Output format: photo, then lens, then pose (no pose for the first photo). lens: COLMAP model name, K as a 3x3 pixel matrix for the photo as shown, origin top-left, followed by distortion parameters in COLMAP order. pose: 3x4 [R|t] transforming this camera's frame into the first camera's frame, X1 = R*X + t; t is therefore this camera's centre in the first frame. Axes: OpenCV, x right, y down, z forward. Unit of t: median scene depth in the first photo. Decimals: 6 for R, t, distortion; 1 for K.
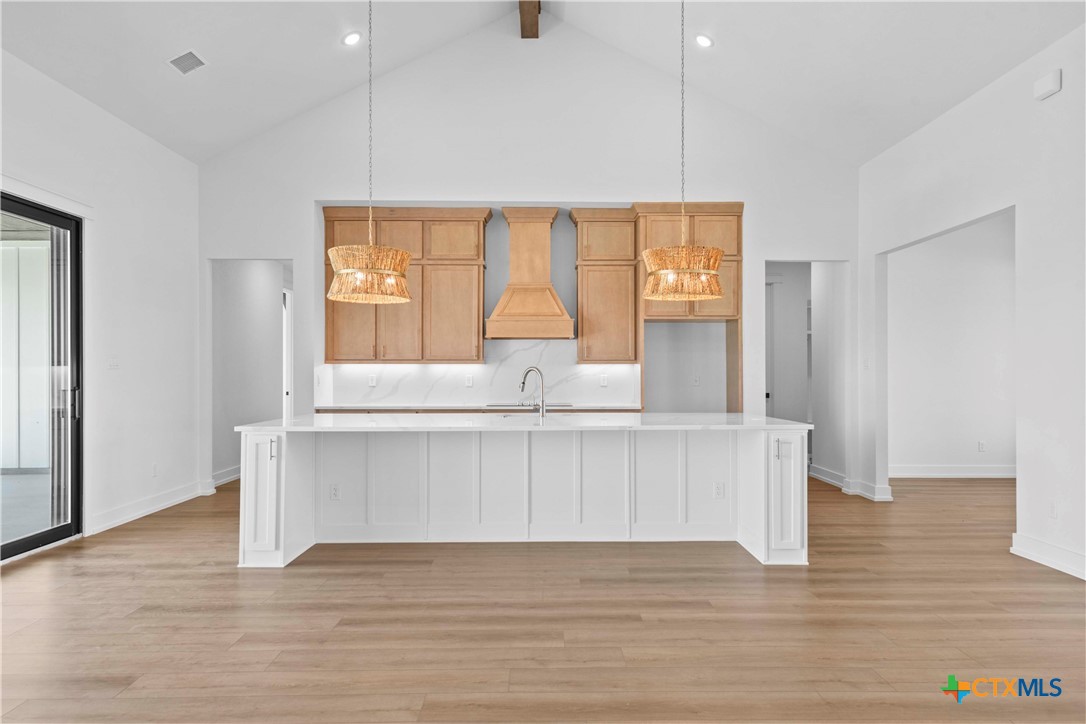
lens RADIAL K [[729.3, 0, 544.5], [0, 729.3, 365.8], [0, 0, 1]] dist [0.011097, 0.002585]
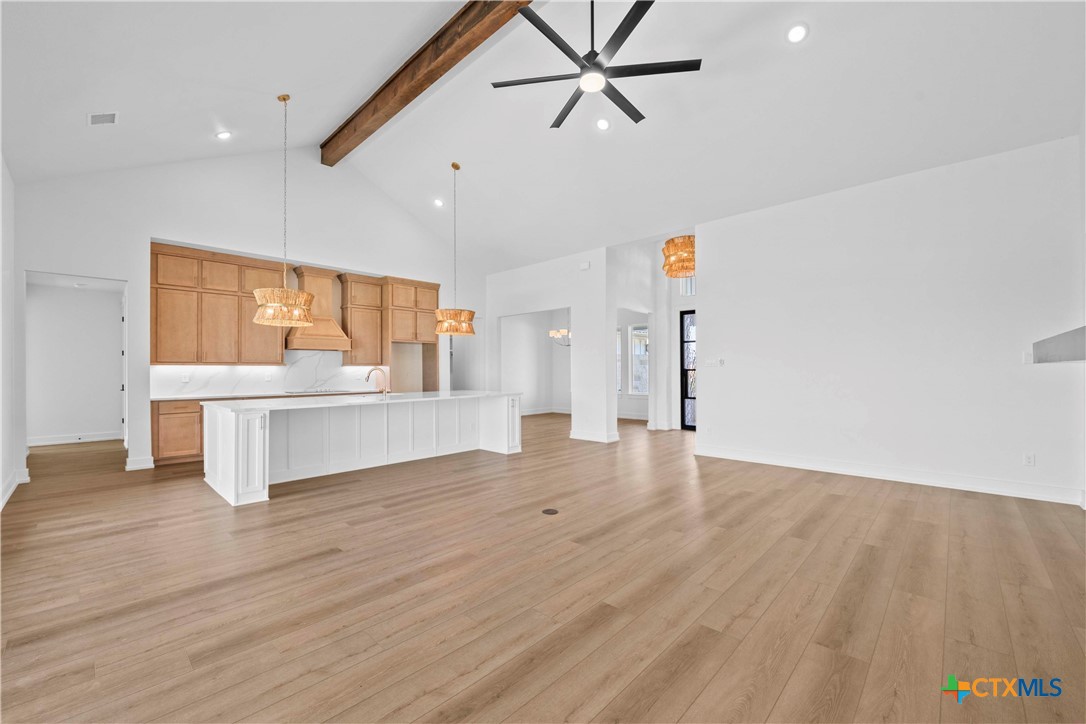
lens RADIAL K [[441.1, 0, 543.8], [0, 441.1, 364.7], [0, 0, 1]] dist [-0.002365, -0.000309]
pose [[0.697147, 0.005749, 0.716905, -0.383508], [-0.001558, 0.999978, -0.006503, 0.000395], [-0.716927, 0.003417, 0.697140, -0.027772]]
